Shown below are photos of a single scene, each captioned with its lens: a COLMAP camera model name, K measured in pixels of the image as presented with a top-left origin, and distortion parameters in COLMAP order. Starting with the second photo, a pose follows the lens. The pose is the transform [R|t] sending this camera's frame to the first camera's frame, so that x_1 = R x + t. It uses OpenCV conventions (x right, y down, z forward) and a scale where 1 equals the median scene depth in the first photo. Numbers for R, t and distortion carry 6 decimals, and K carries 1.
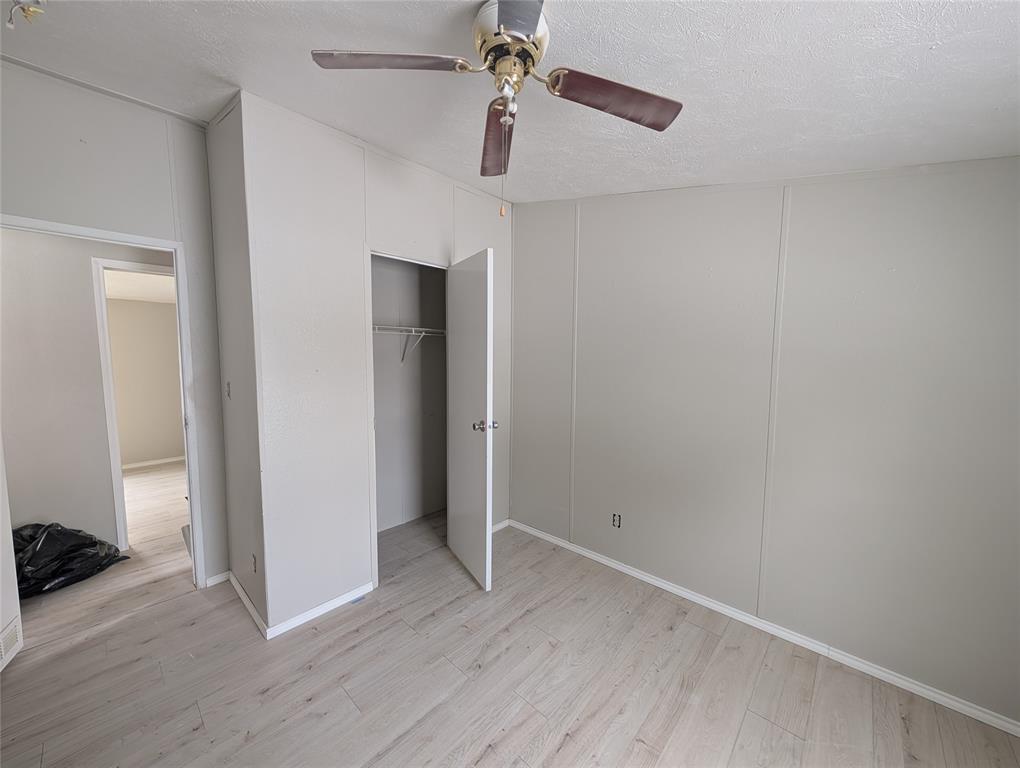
lens RADIAL K [[384.7, 0, 508.9], [0, 384.7, 387.1], [0, 0, 1]] dist [-0.001605, 0.000189]
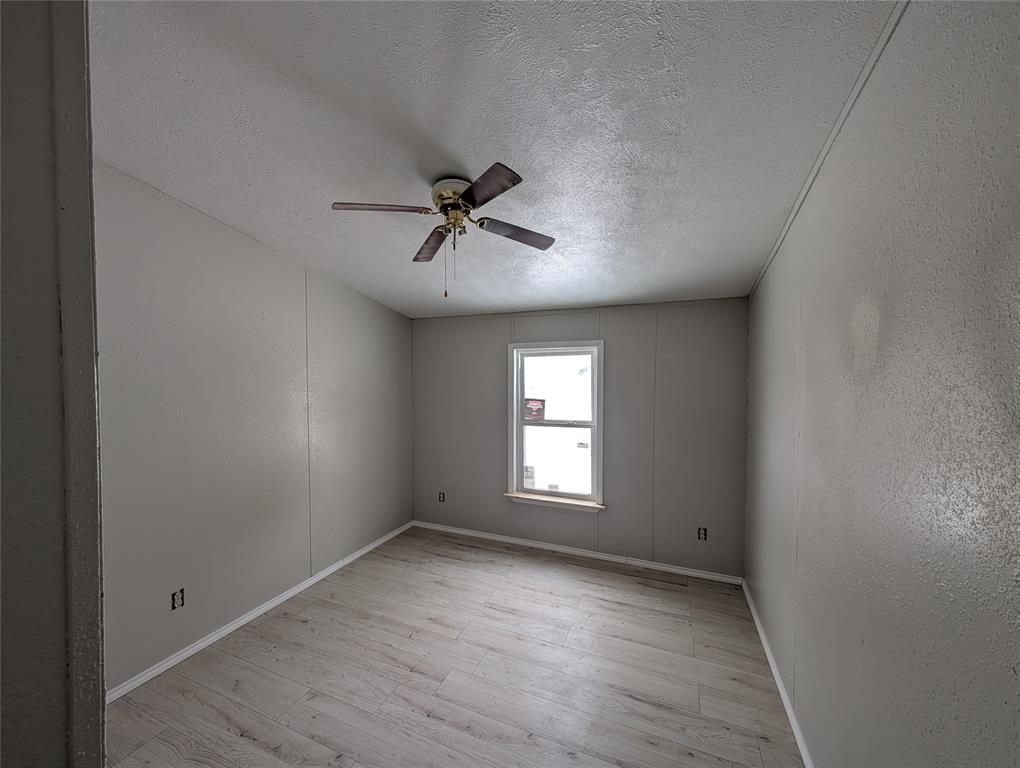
lens RADIAL K [[371.7, 0, 510.0], [0, 371.7, 384.0], [0, 0, 1]] dist [-0.000057, 0.000044]
pose [[-0.330137, -0.022805, 0.943657, -1.011825], [0.092408, 0.994125, 0.056353, -0.109721], [-0.939399, 0.105805, -0.326090, 0.870993]]
